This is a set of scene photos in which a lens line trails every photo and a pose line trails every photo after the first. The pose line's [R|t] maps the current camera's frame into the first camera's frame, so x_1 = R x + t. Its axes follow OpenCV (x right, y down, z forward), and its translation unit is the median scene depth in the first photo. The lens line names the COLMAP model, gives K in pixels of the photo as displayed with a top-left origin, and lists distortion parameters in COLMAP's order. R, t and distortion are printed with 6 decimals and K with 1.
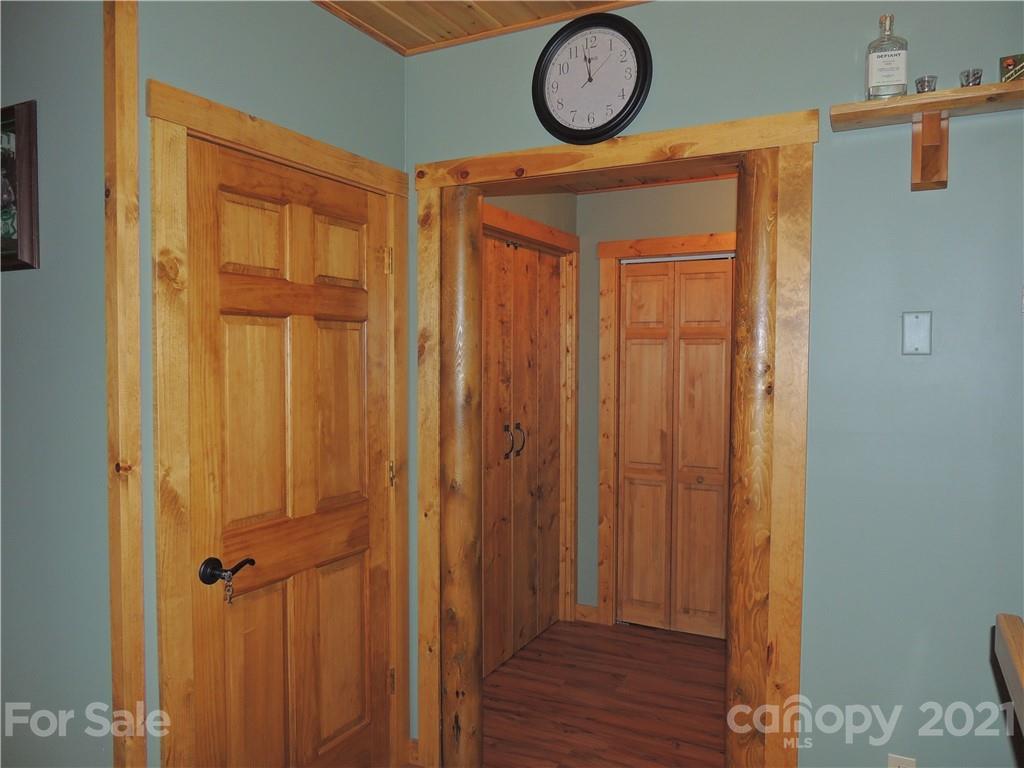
lens RADIAL K [[733.0, 0, 513.4], [0, 733.0, 383.4], [0, 0, 1]] dist [-0.010577, -0.002956]
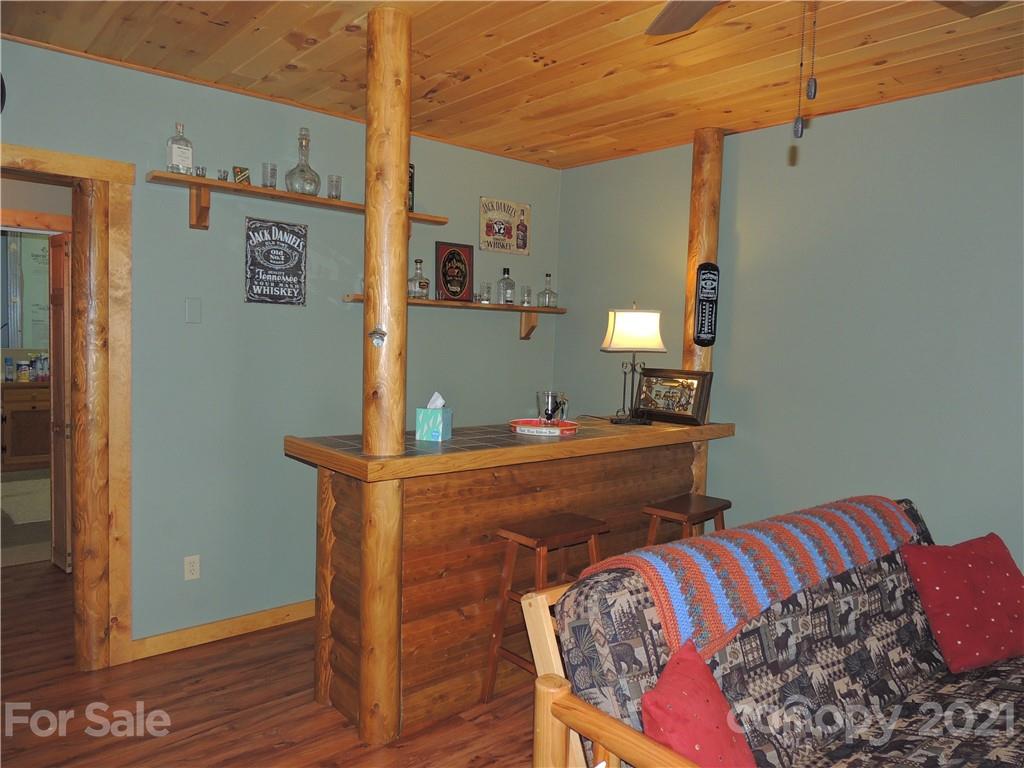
lens RADIAL K [[733.0, 0, 507.9], [0, 733.0, 385.6], [0, 0, 1]] dist [-0.010577, -0.002956]
pose [[0.348483, -0.063533, 0.935159, -0.778957], [0.007032, 0.997849, 0.065172, 0.002290], [-0.937289, -0.016135, 0.348180, -0.296466]]
